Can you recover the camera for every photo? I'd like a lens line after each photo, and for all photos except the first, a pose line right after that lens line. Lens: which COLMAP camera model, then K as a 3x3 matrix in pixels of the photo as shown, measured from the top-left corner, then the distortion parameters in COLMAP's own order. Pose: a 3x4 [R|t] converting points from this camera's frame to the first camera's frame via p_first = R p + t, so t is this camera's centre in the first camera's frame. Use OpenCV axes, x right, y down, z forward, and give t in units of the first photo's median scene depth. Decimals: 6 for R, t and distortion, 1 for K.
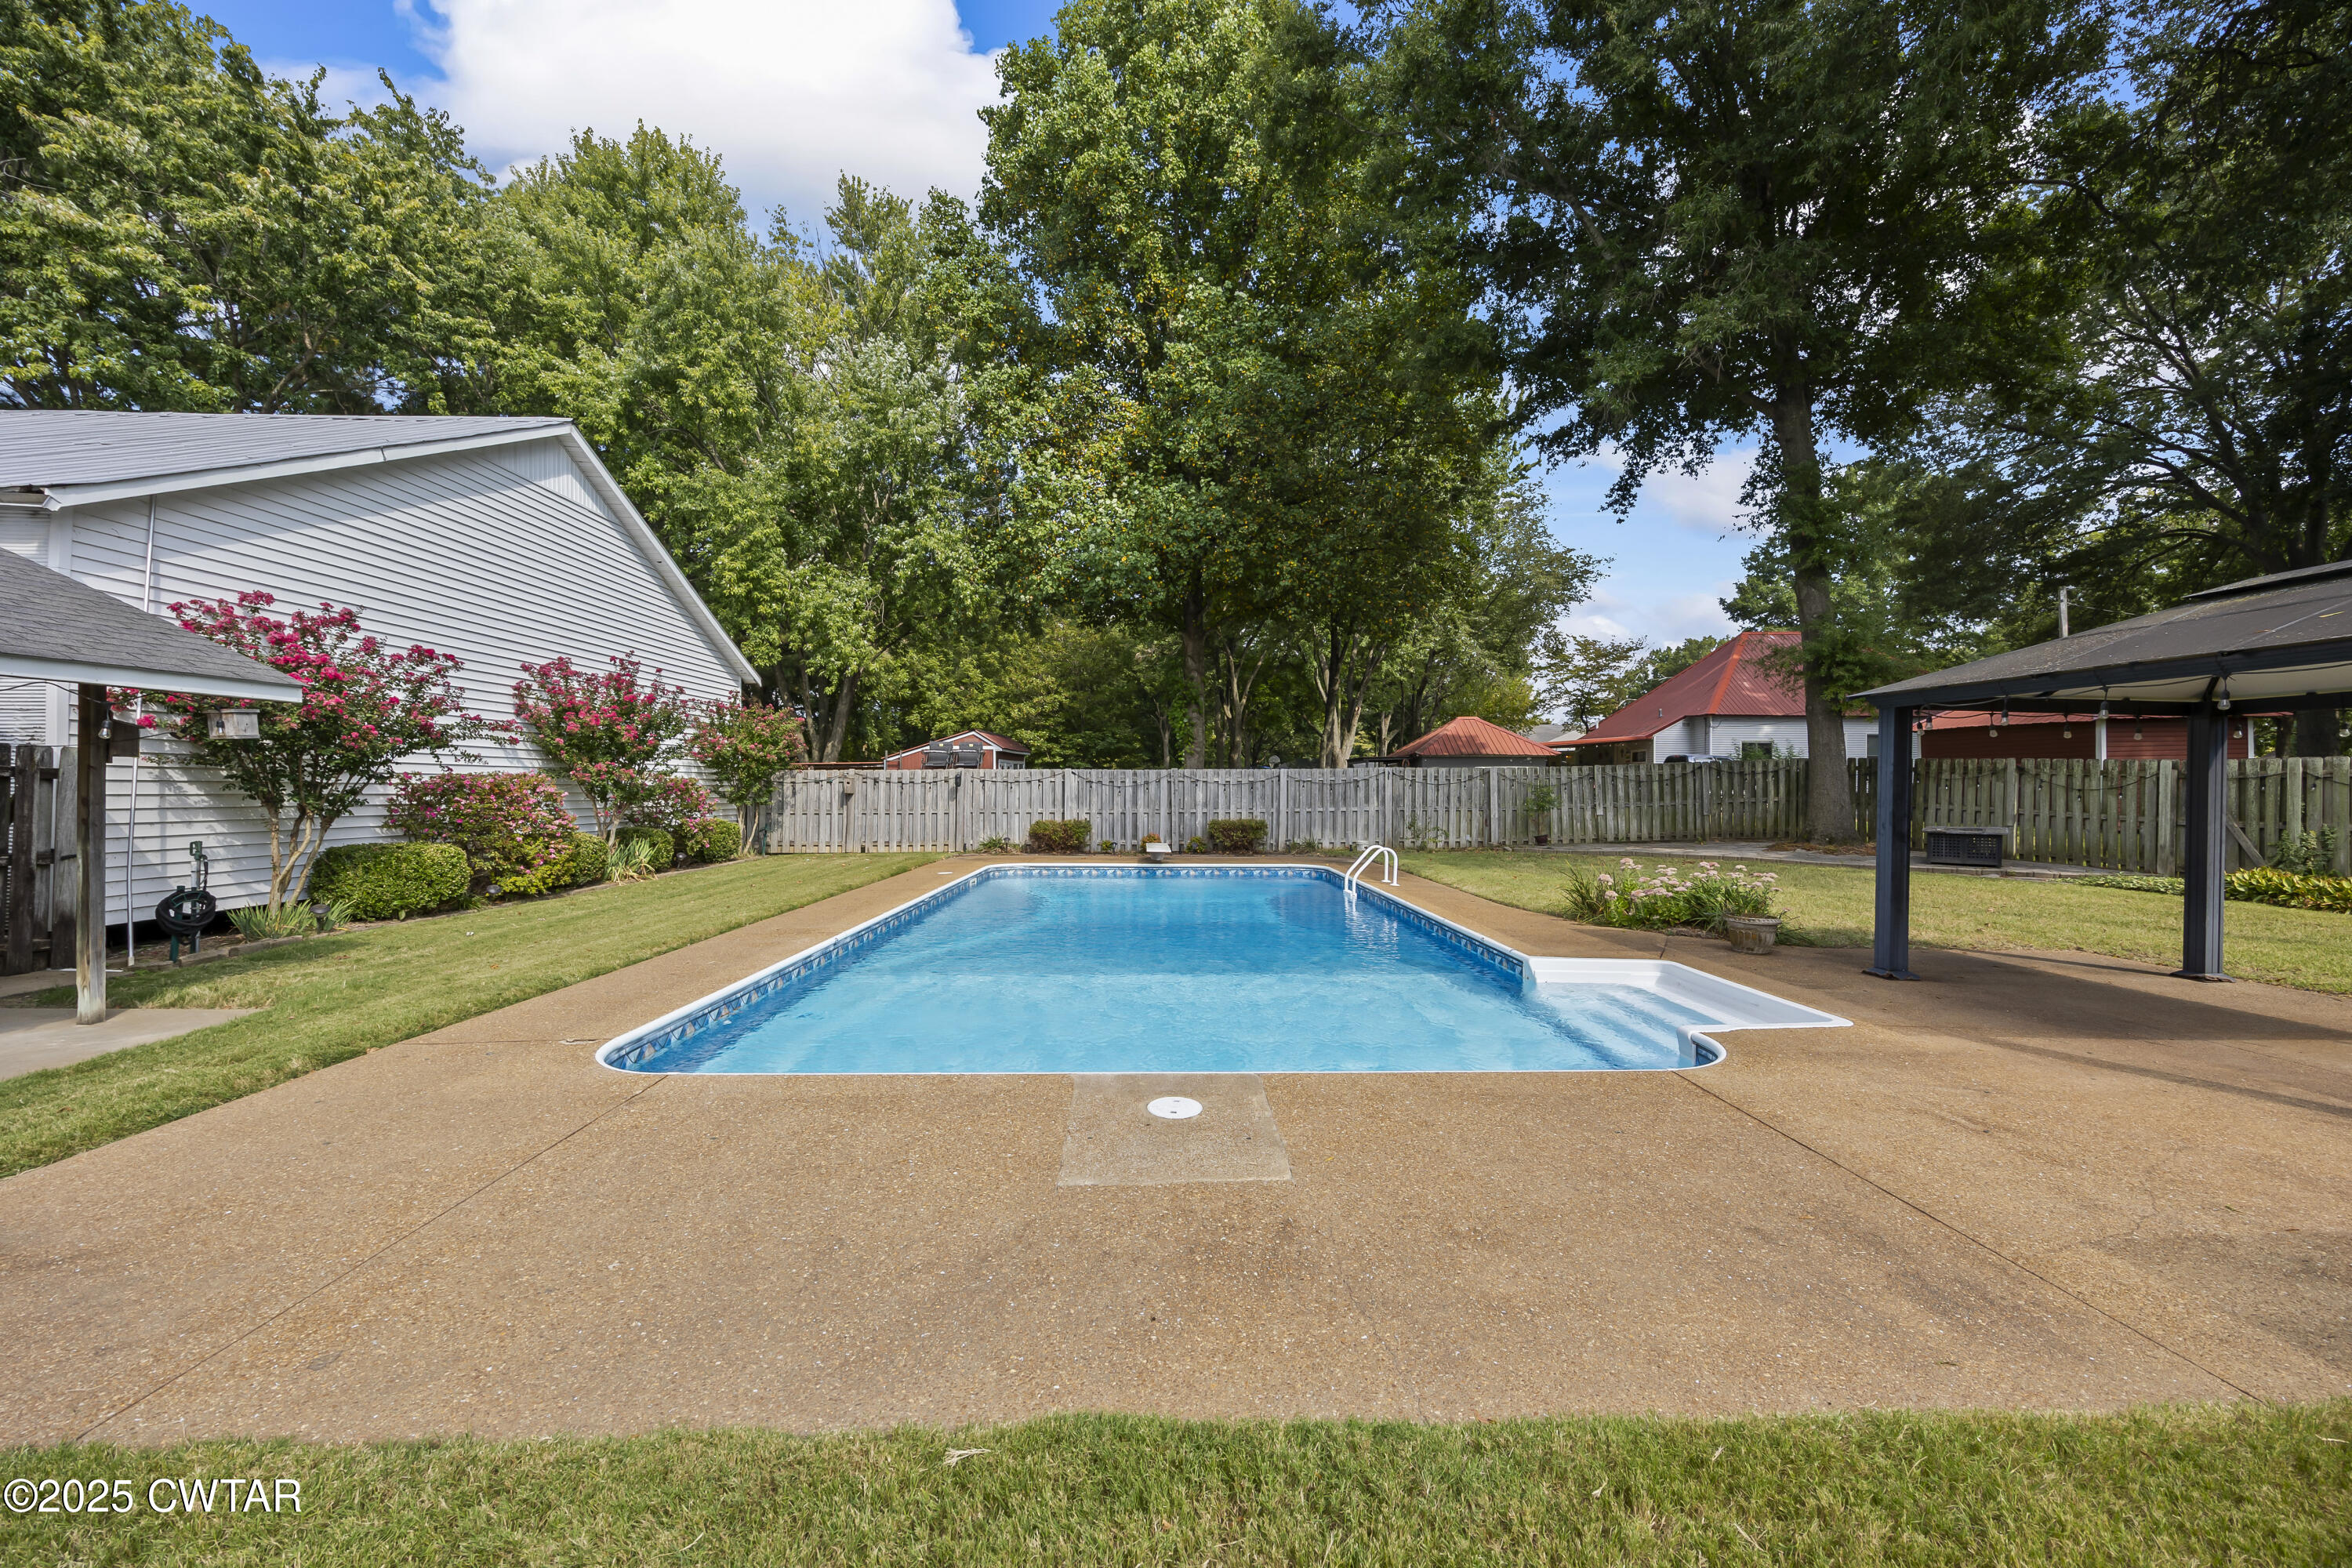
lens RADIAL K [[901.8, 0, 1183.8], [0, 901.8, 773.8], [0, 0, 1]] dist [0.000005, 0.000220]
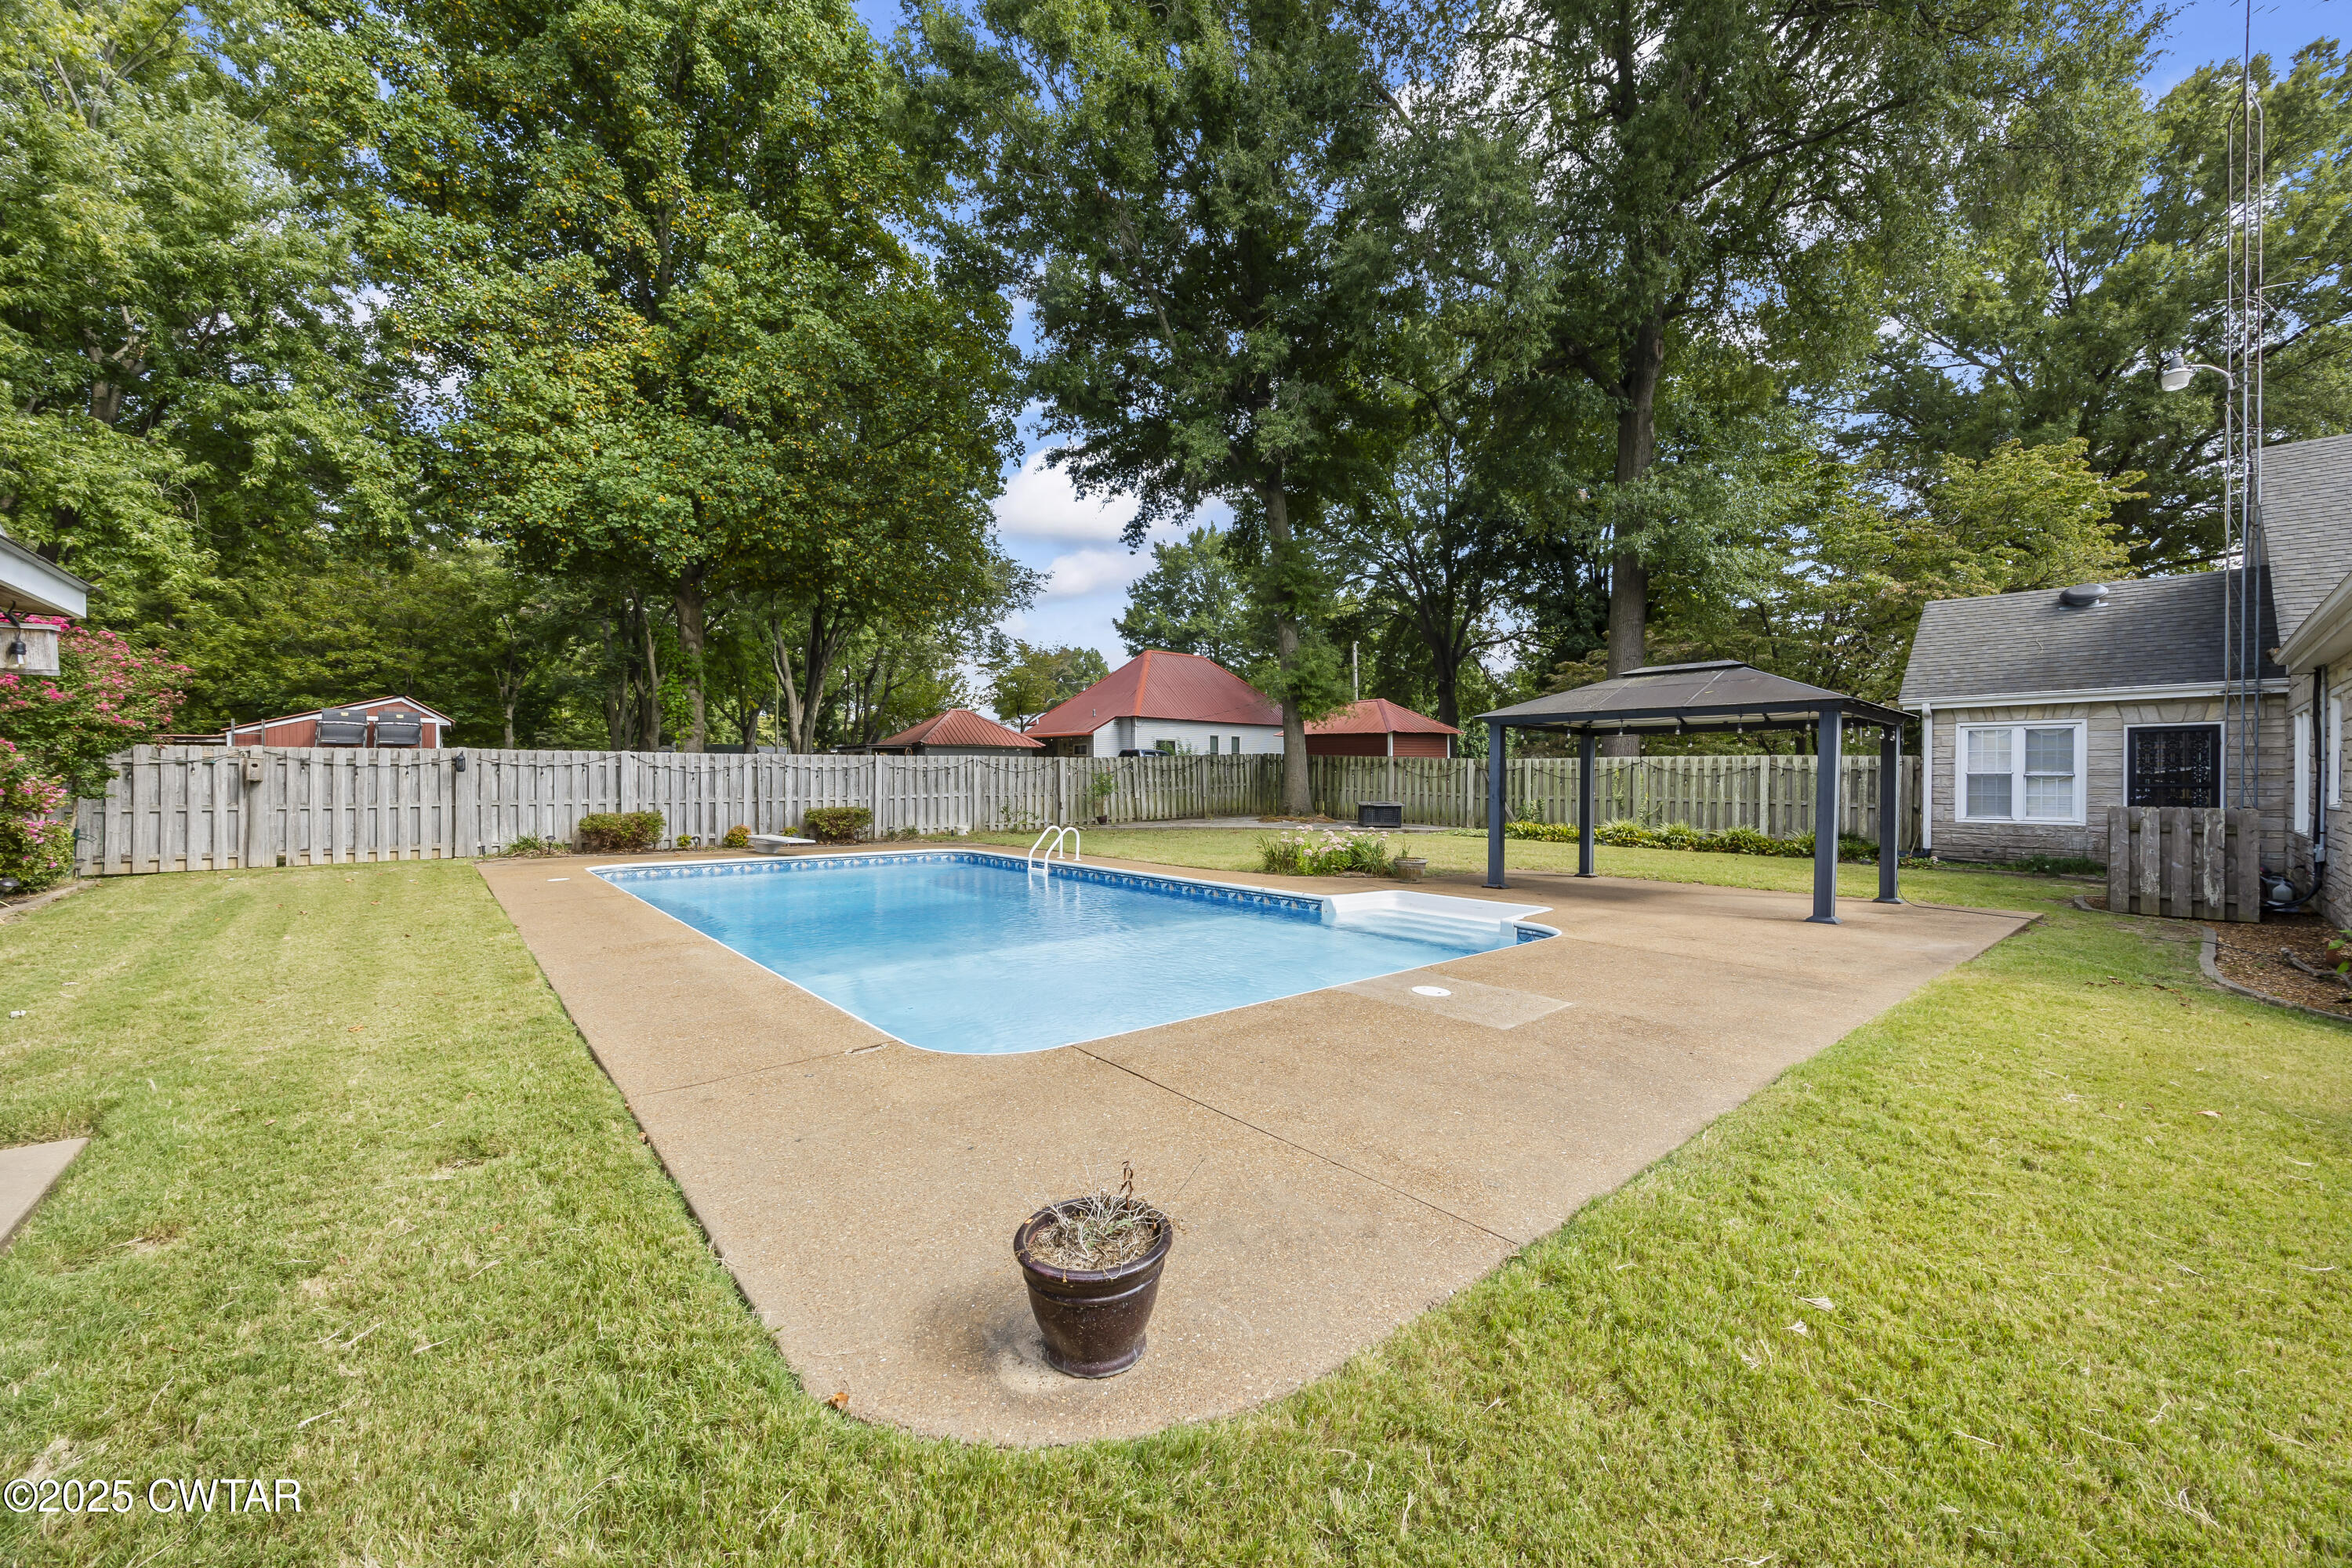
lens RADIAL K [[901.8, 0, 1183.8], [0, 901.8, 773.8], [0, 0, 1]] dist [0.000005, 0.000220]
pose [[0.775090, 0.003854, 0.631839, -0.253666], [-0.011073, 0.999911, 0.007483, 0.003592], [-0.631754, -0.012796, 0.775063, 0.028880]]
